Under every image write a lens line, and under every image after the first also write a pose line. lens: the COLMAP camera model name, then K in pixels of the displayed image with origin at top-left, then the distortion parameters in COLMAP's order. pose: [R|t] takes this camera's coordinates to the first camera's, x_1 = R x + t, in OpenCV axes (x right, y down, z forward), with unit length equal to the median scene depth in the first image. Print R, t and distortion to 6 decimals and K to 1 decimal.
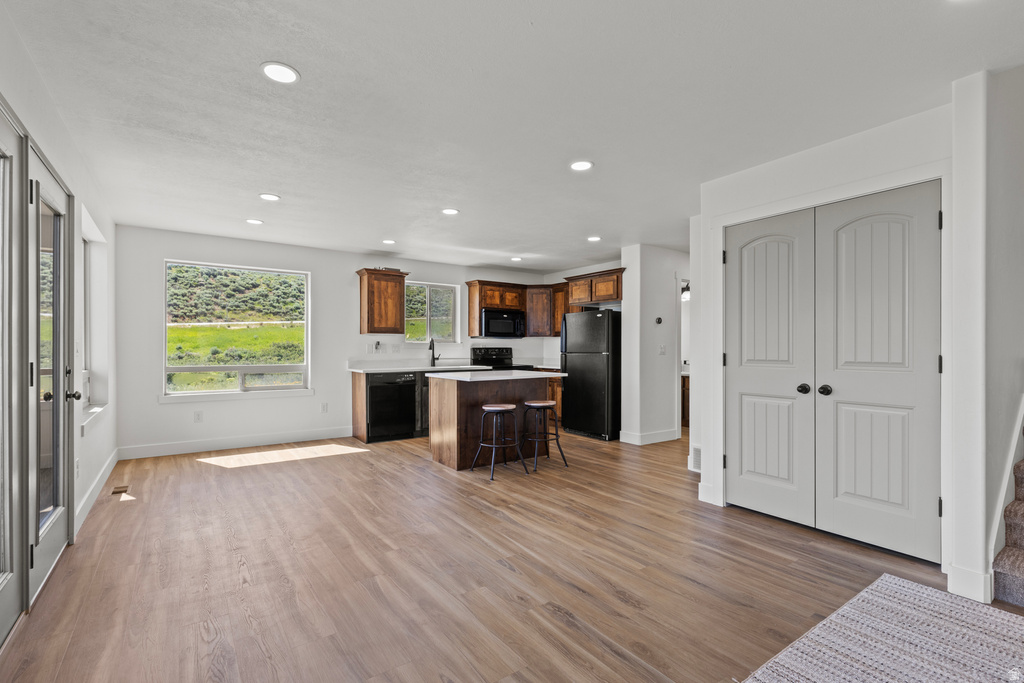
lens RADIAL K [[482.4, 0, 517.7], [0, 482.4, 363.5], [0, 0, 1]] dist [0.011071, 0.001015]
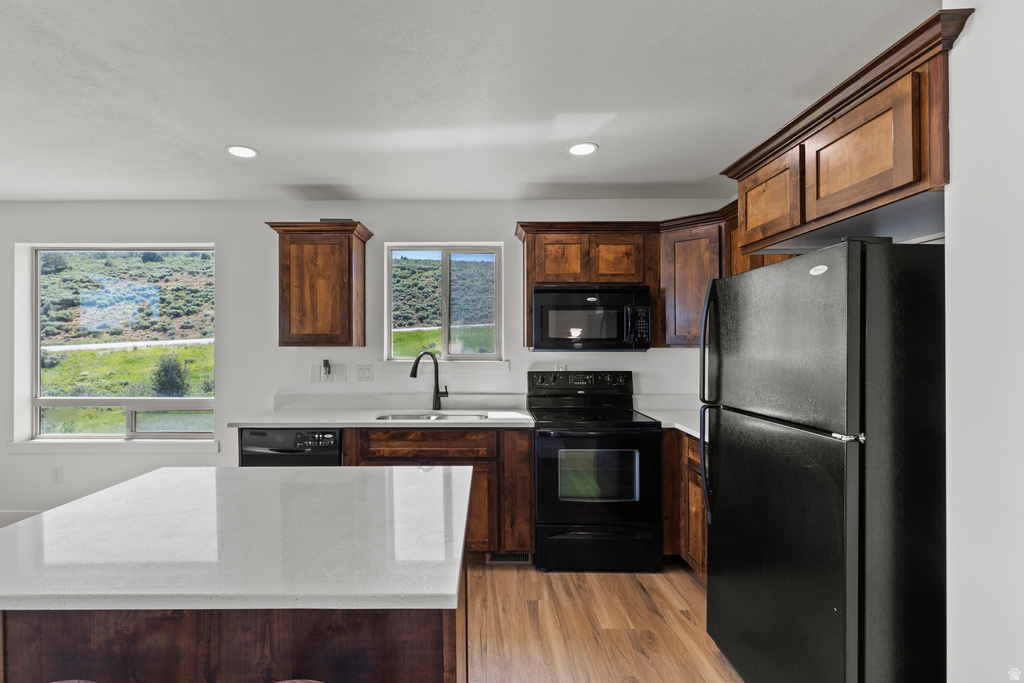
lens RADIAL K [[482.4, 0, 484.4], [0, 482.4, 351.2], [0, 0, 1]] dist [0.011071, 0.001015]
pose [[0.802483, 0.007009, -0.596634, 0.174768], [-0.017507, 0.999777, -0.011803, -0.053282], [0.596419, 0.019917, 0.802426, 0.690187]]
